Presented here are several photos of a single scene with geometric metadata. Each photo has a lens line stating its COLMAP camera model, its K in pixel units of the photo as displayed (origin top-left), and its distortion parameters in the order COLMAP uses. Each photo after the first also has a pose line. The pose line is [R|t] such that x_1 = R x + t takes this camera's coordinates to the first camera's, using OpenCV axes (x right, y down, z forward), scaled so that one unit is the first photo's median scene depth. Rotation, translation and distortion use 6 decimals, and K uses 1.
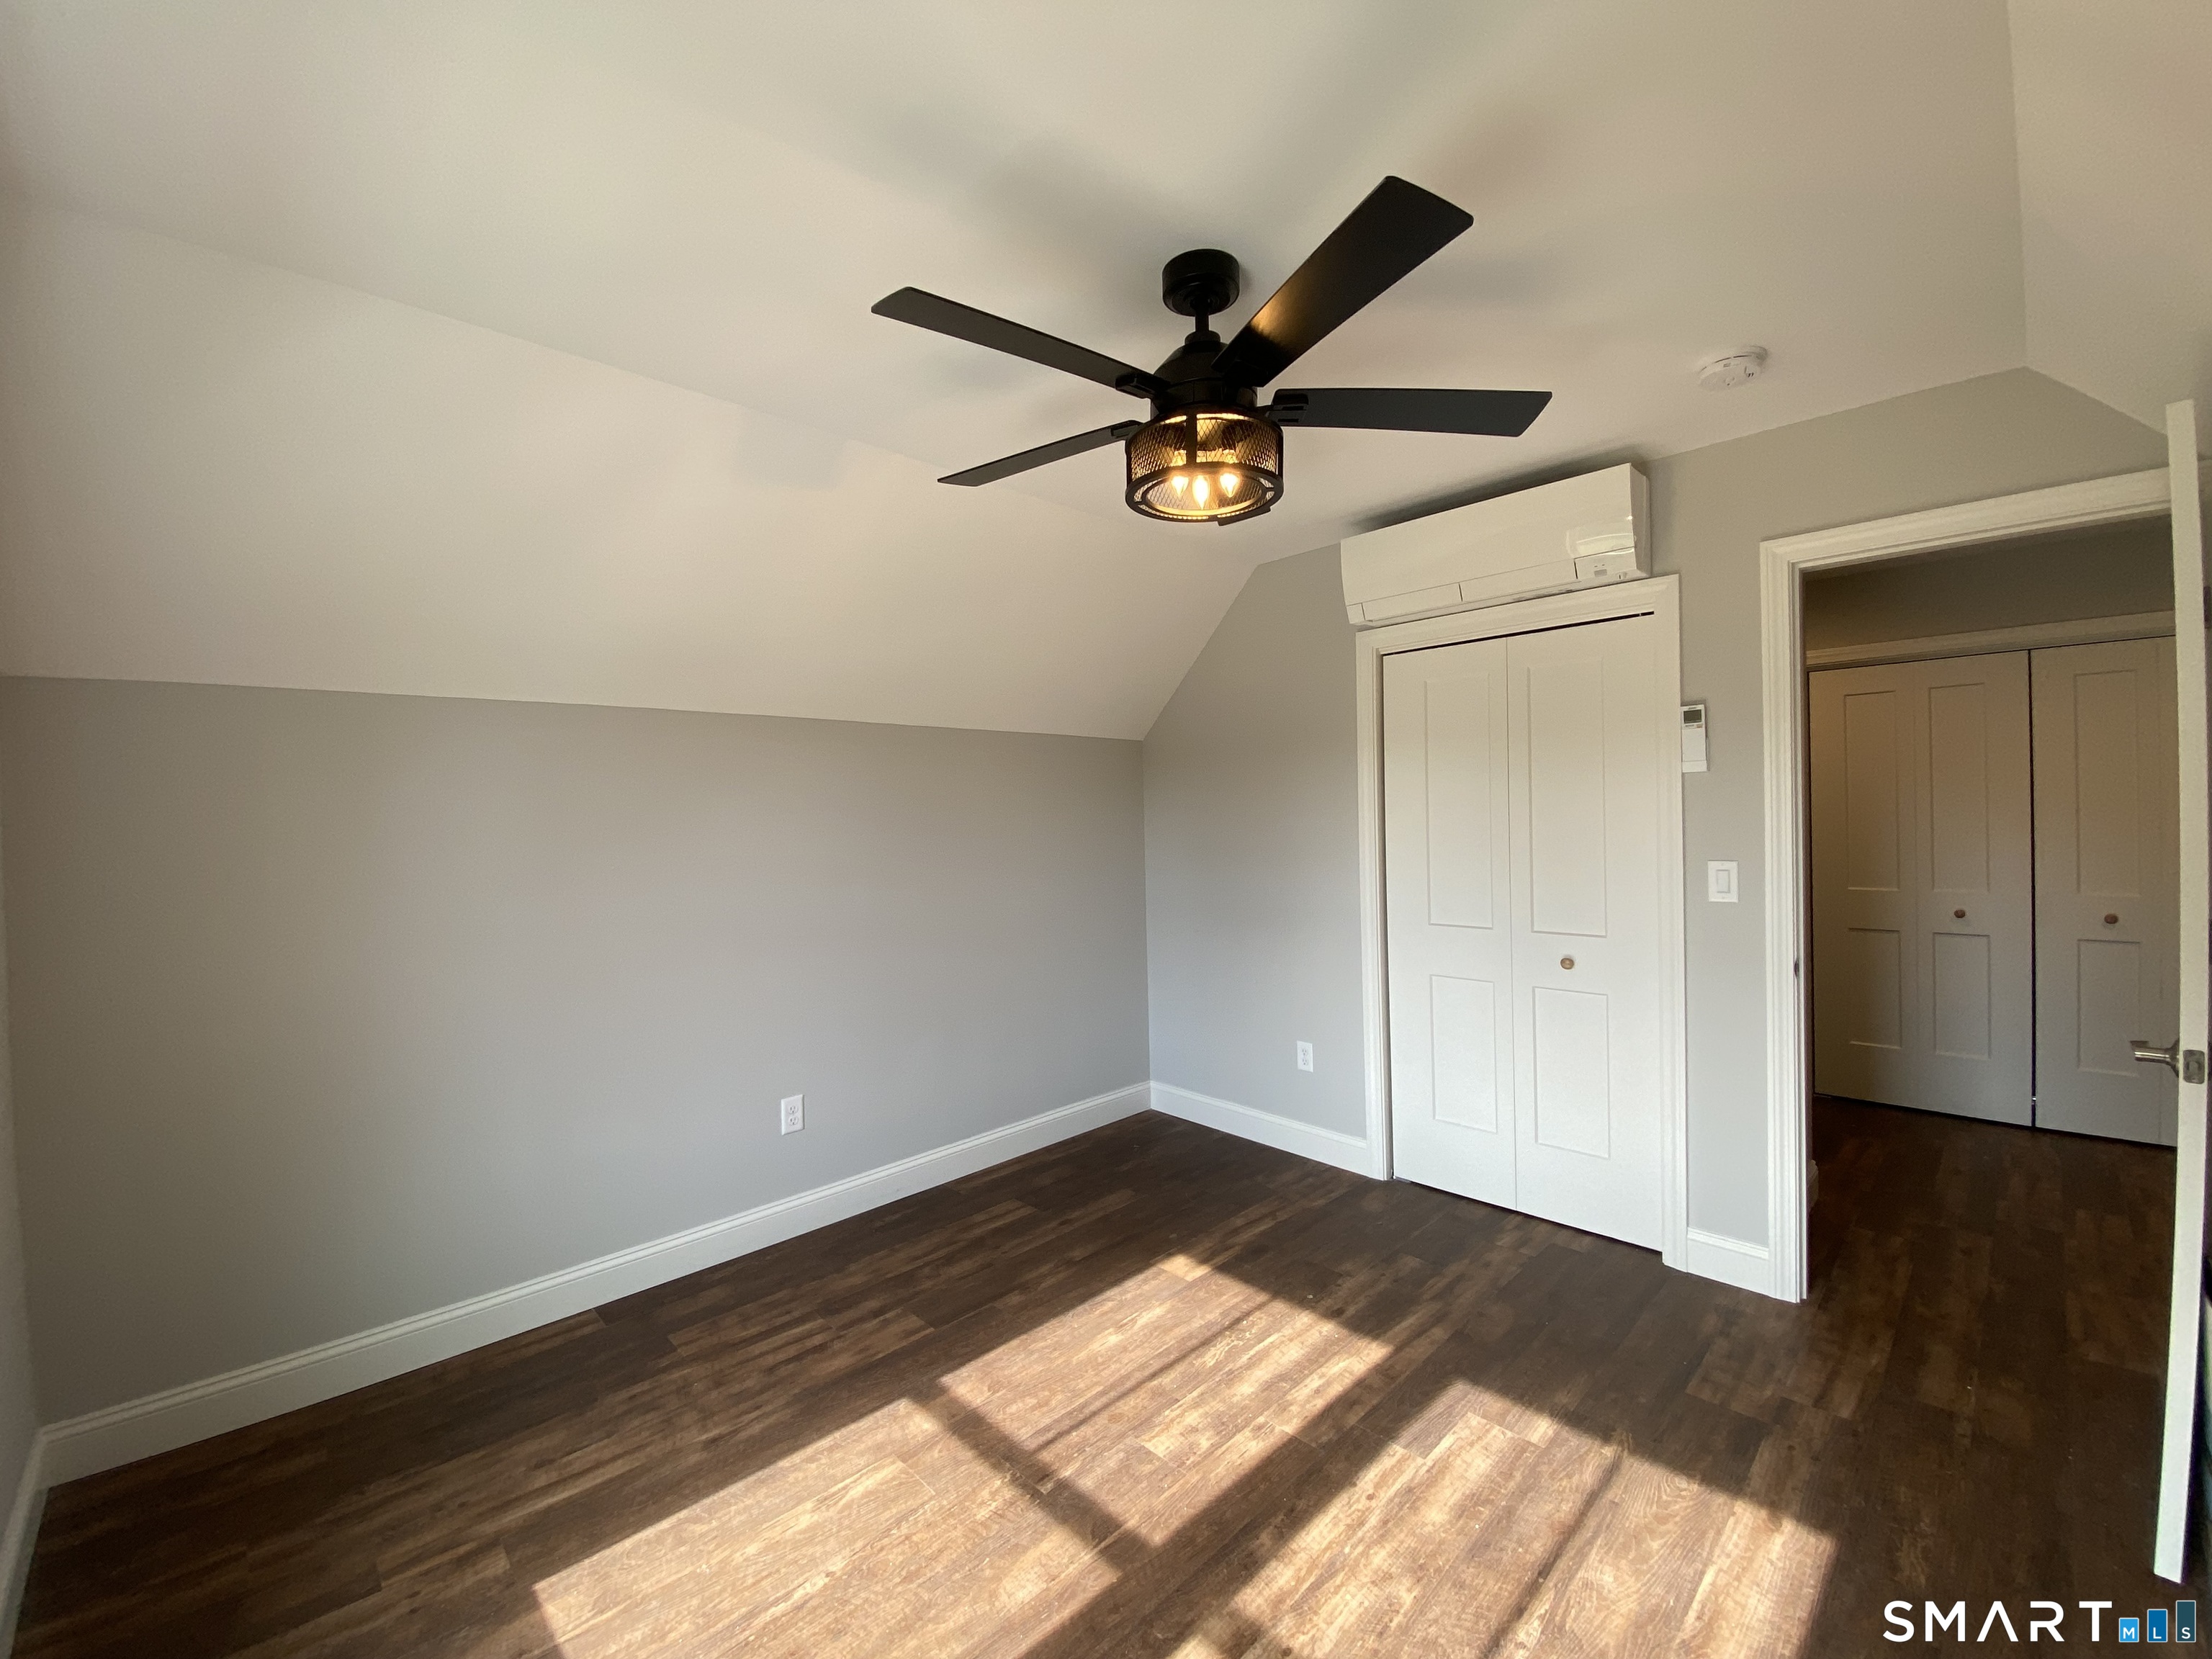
lens RADIAL K [[906.4, 0, 1106.0], [0, 906.4, 829.5], [0, 0, 1]] dist [-0.000195, -0.010390]
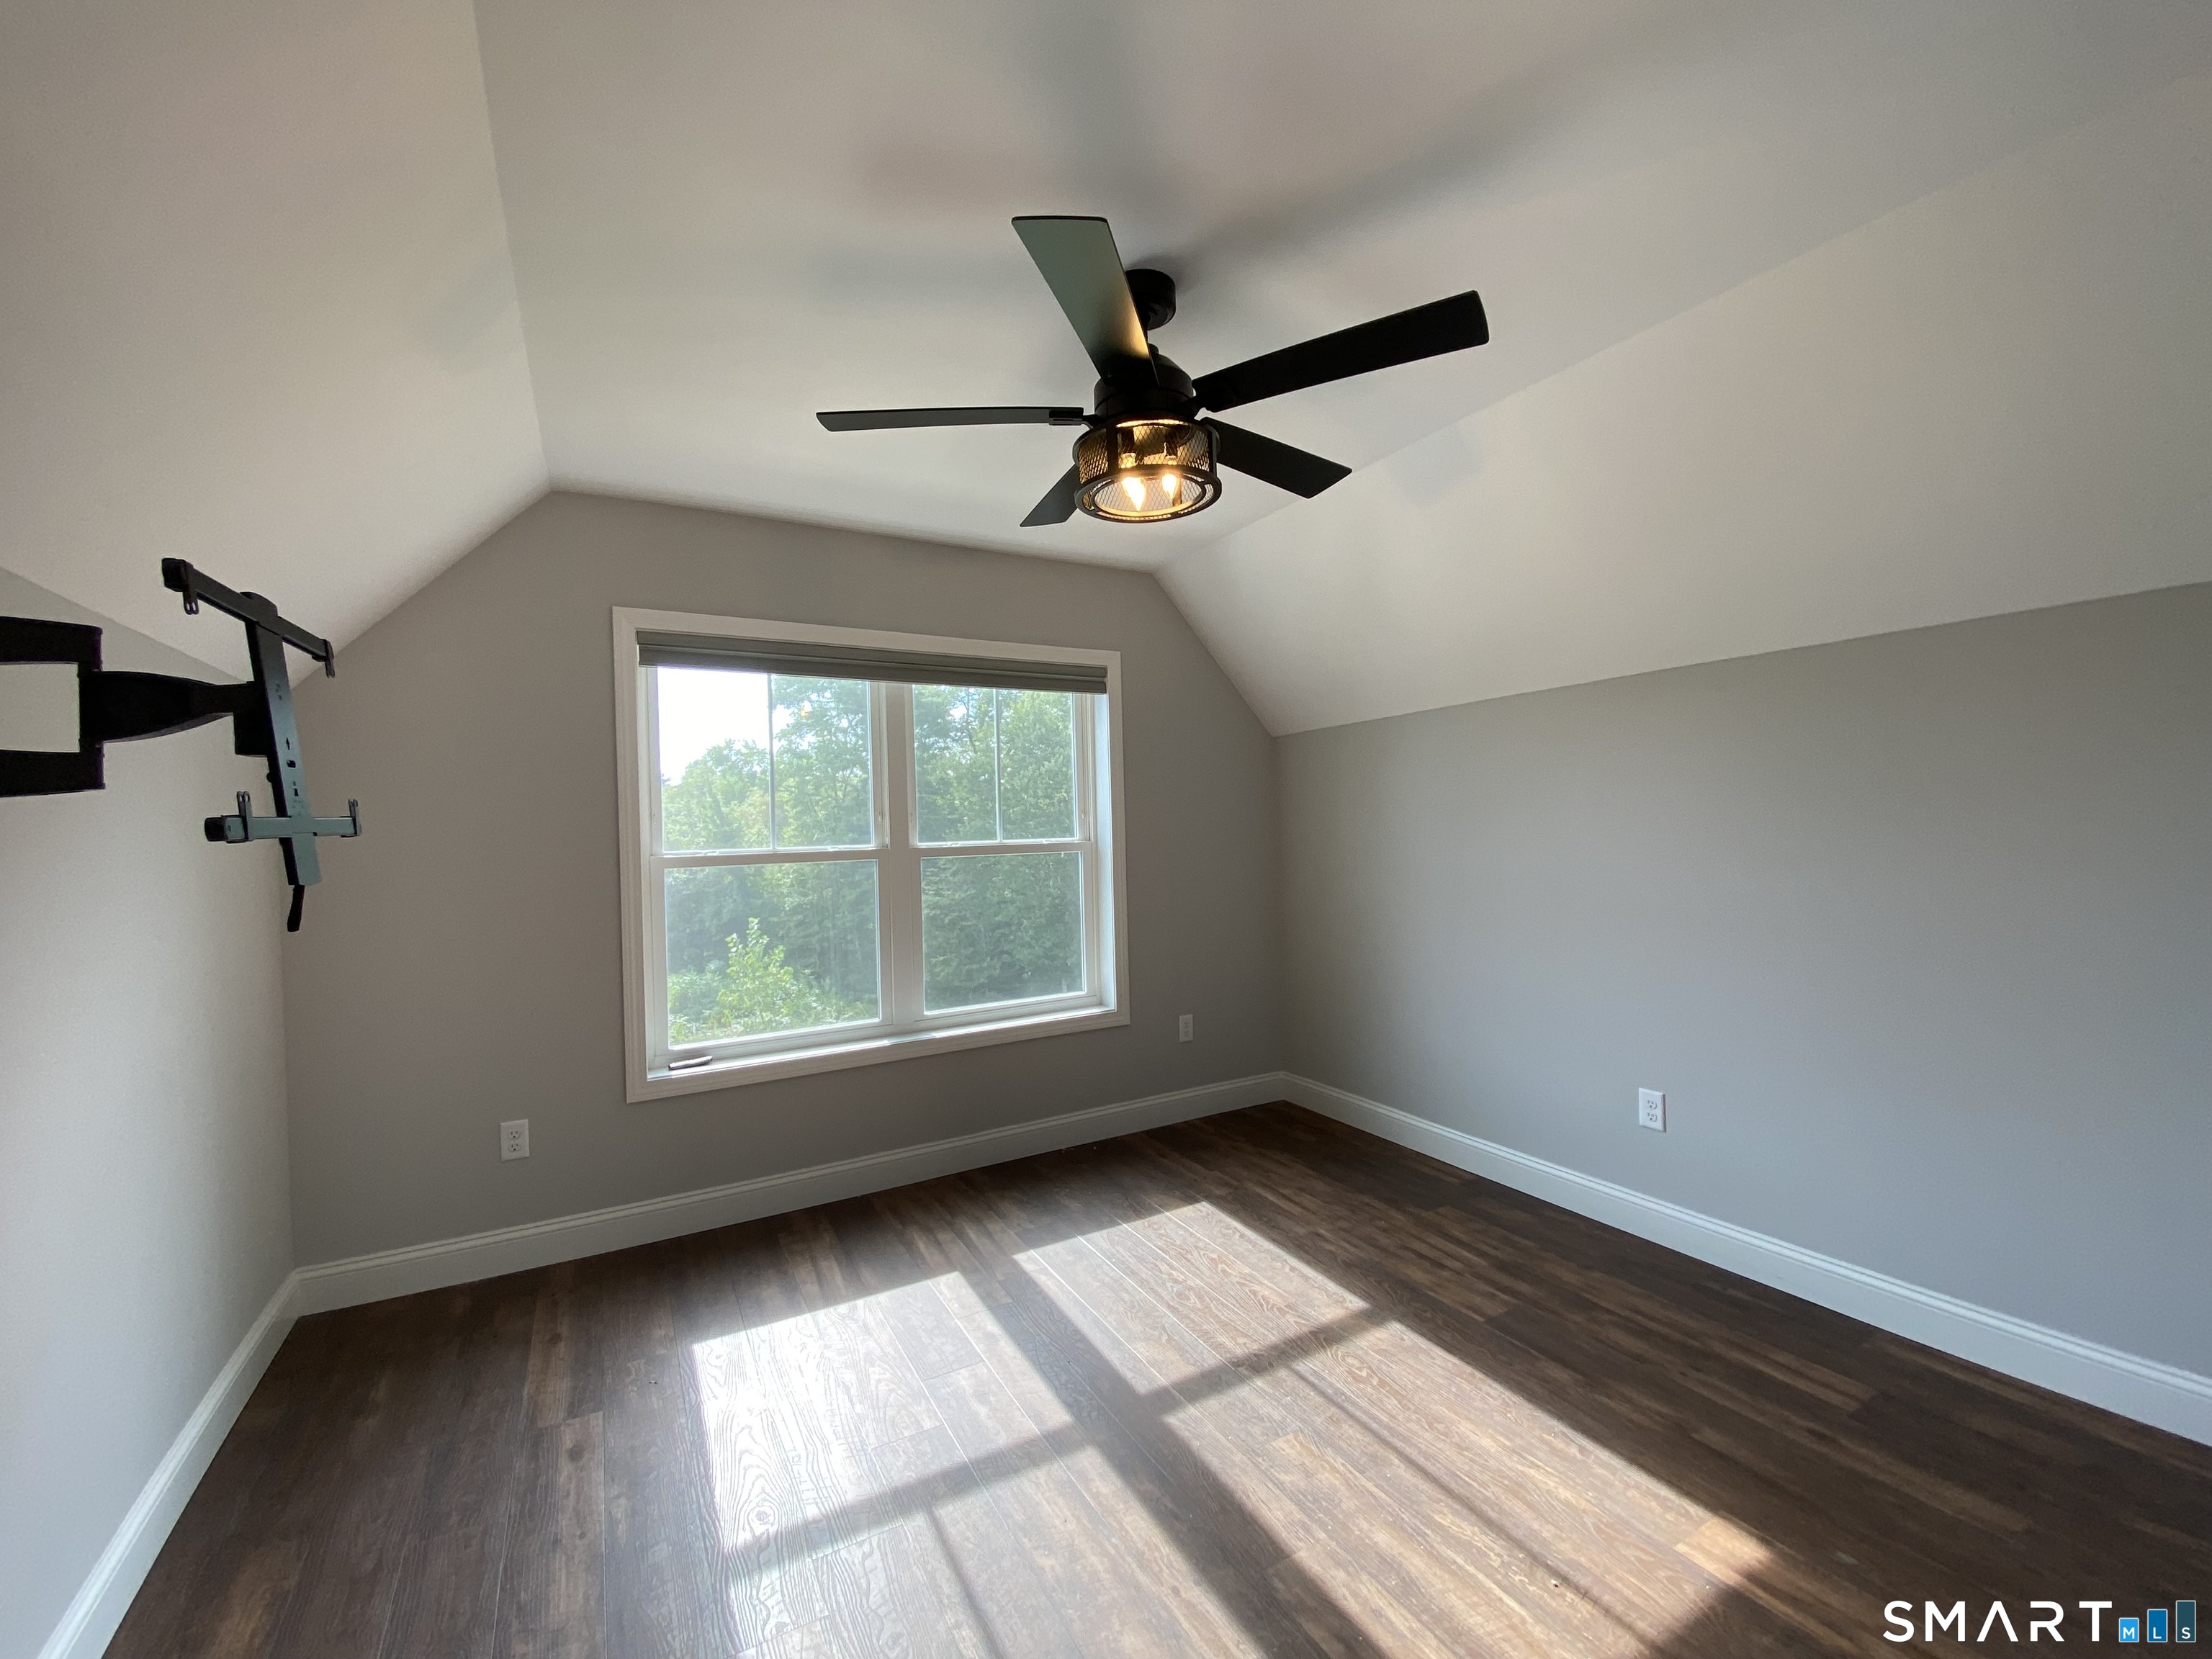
lens RADIAL K [[903.7, 0, 1103.2], [0, 903.7, 828.4], [0, 0, 1]] dist [0.051278, -0.029981]
pose [[-0.260290, 0.034433, -0.964916, 0.985469], [0.020594, 0.999335, 0.030106, -0.013525], [0.965311, -0.012035, -0.260826, 1.016484]]
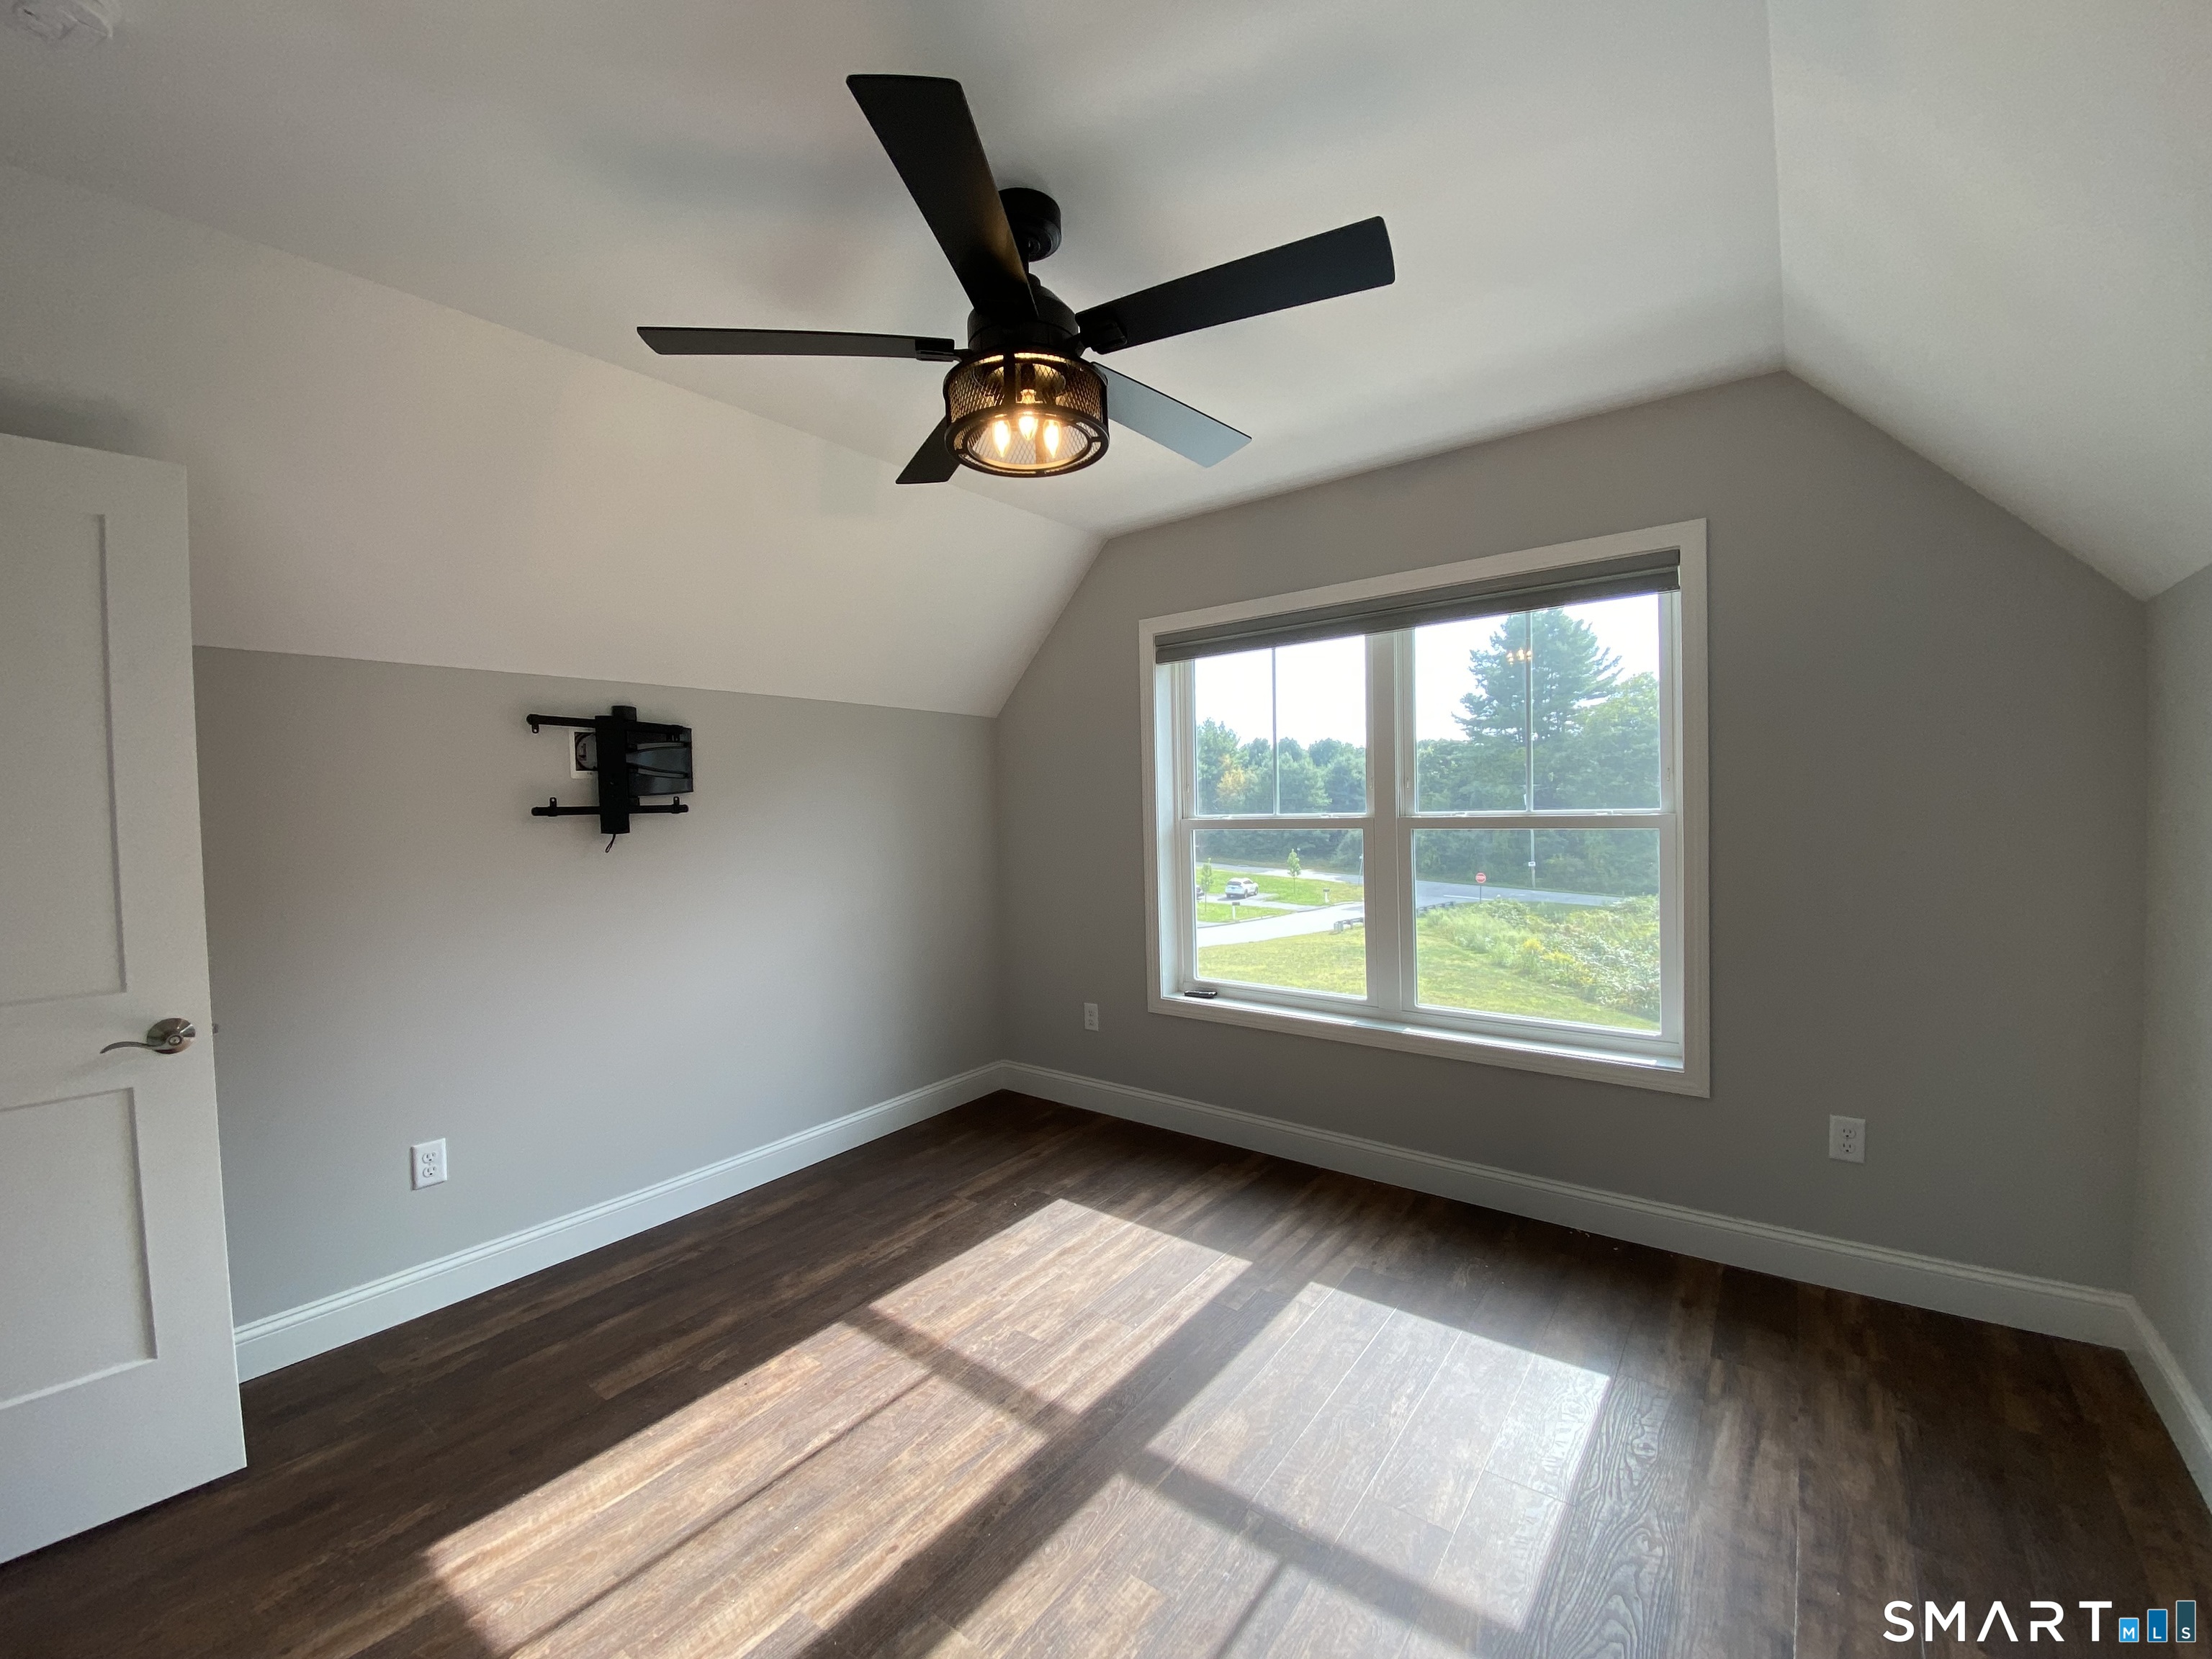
lens RADIAL K [[895.9, 0, 1097.3], [0, 895.9, 820.5], [0, 0, 1]] dist [0.021040, -0.020603]
pose [[-0.988800, 0.049529, -0.140787, 0.158321], [0.045382, 0.998440, 0.032514, 0.000095], [0.142178, 0.025761, -0.989506, 1.640541]]
